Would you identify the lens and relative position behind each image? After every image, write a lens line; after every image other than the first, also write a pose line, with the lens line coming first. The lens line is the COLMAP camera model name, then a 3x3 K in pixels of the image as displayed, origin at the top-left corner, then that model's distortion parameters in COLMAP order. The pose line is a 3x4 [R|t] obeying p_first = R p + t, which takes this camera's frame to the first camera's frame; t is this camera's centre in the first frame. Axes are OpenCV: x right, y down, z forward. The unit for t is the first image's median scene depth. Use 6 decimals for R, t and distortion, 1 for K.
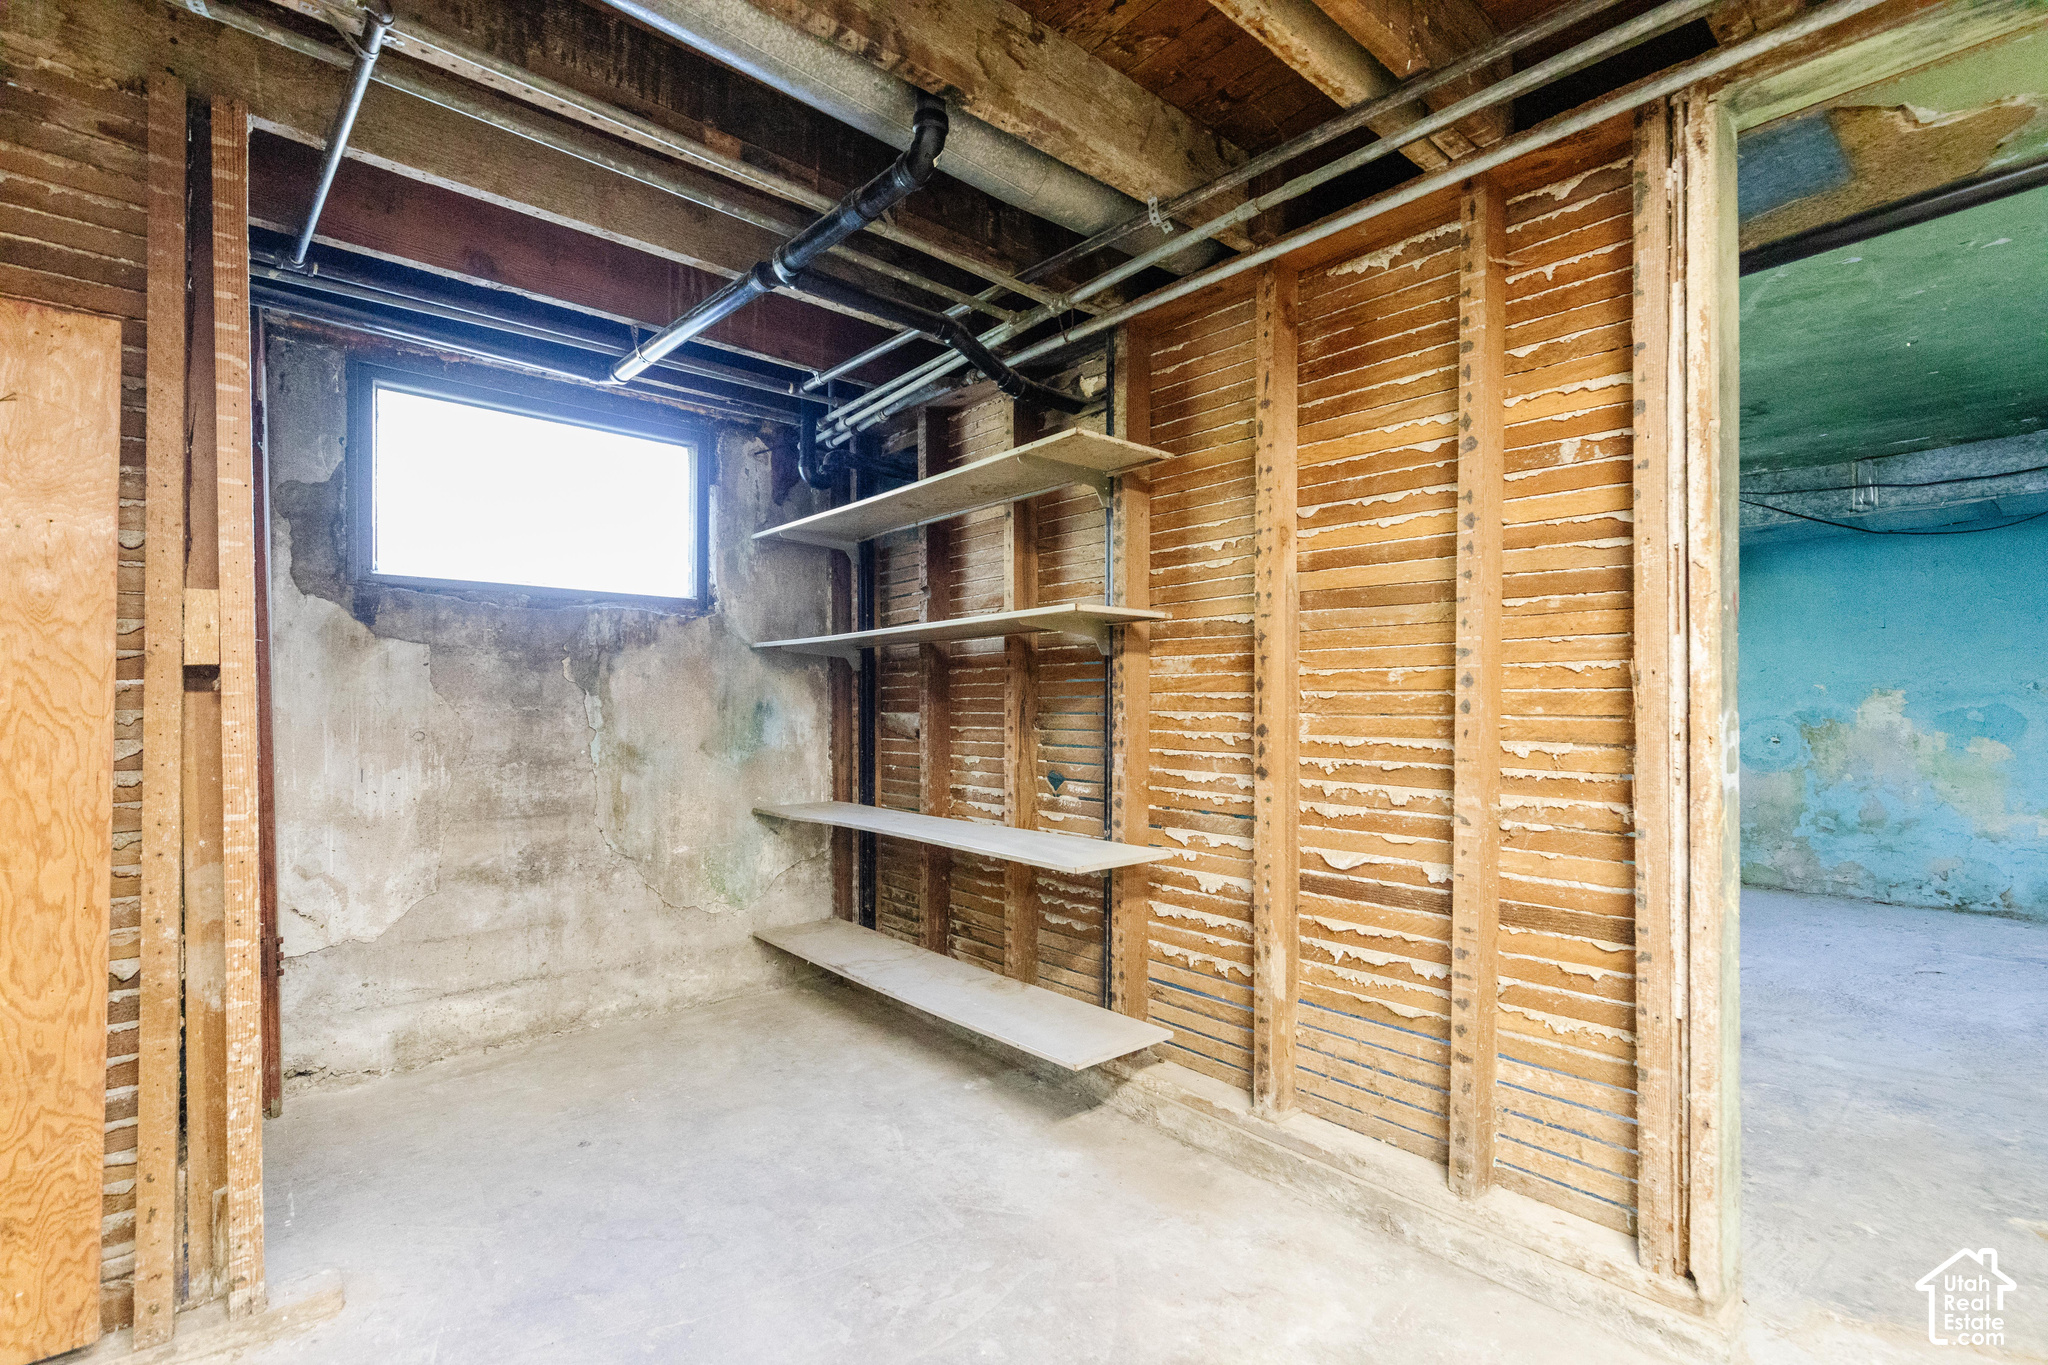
lens RADIAL K [[970.4, 0, 1013.6], [0, 970.4, 696.4], [0, 0, 1]] dist [0.010617, -0.000349]
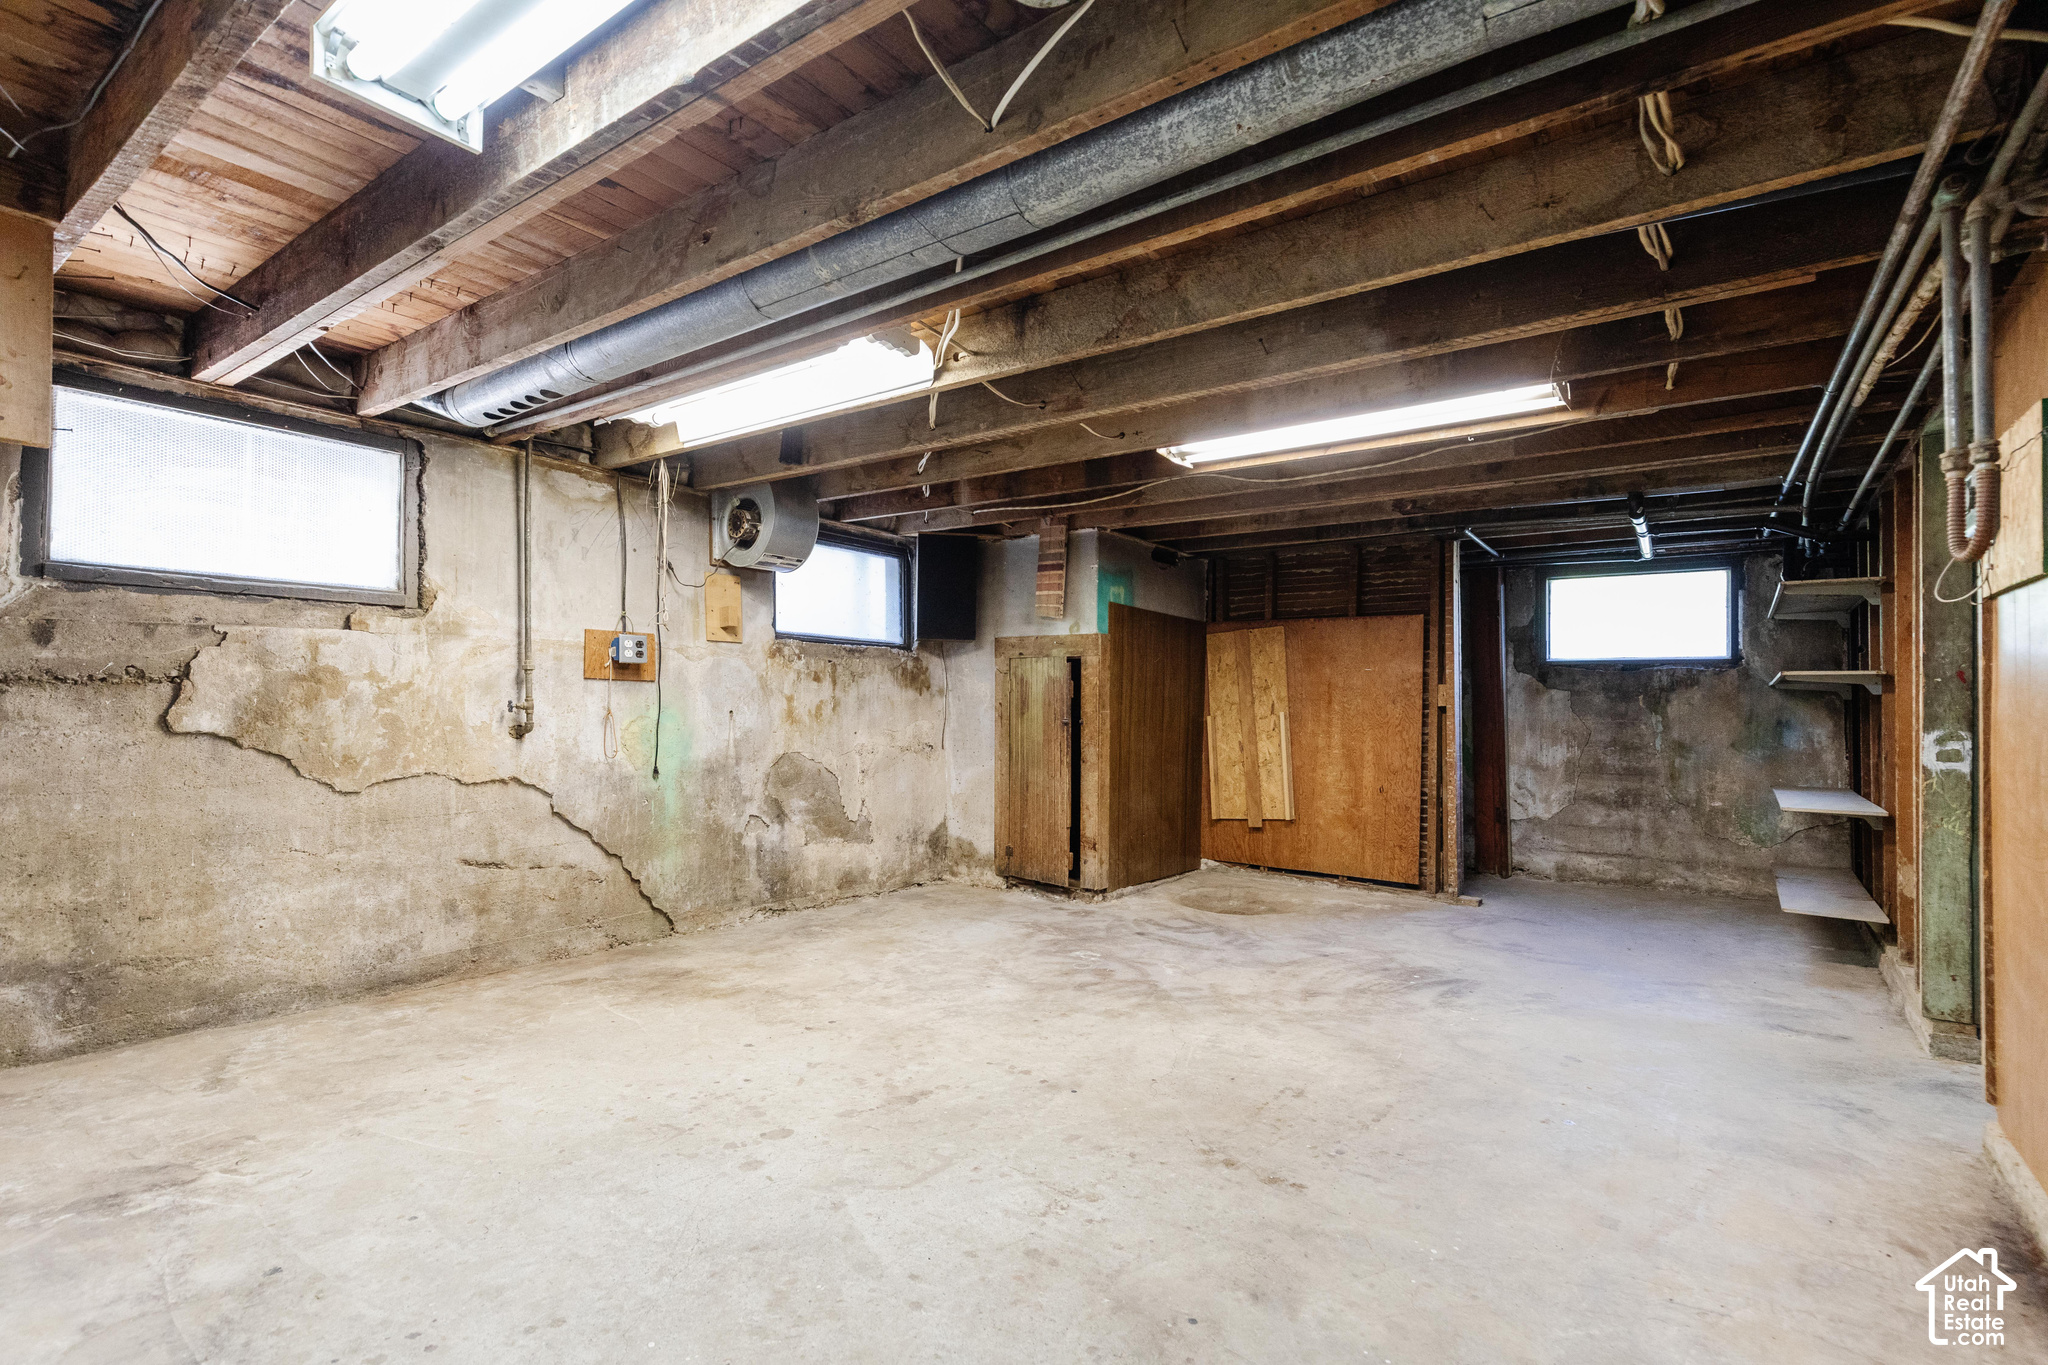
lens RADIAL K [[970.4, 0, 1013.6], [0, 970.4, 696.4], [0, 0, 1]] dist [0.010617, -0.000349]
pose [[0.228207, -0.004336, -0.973603, 1.160667], [-0.001438, 0.999987, -0.004791, -0.026420], [0.973612, 0.002493, 0.228198, -0.675255]]
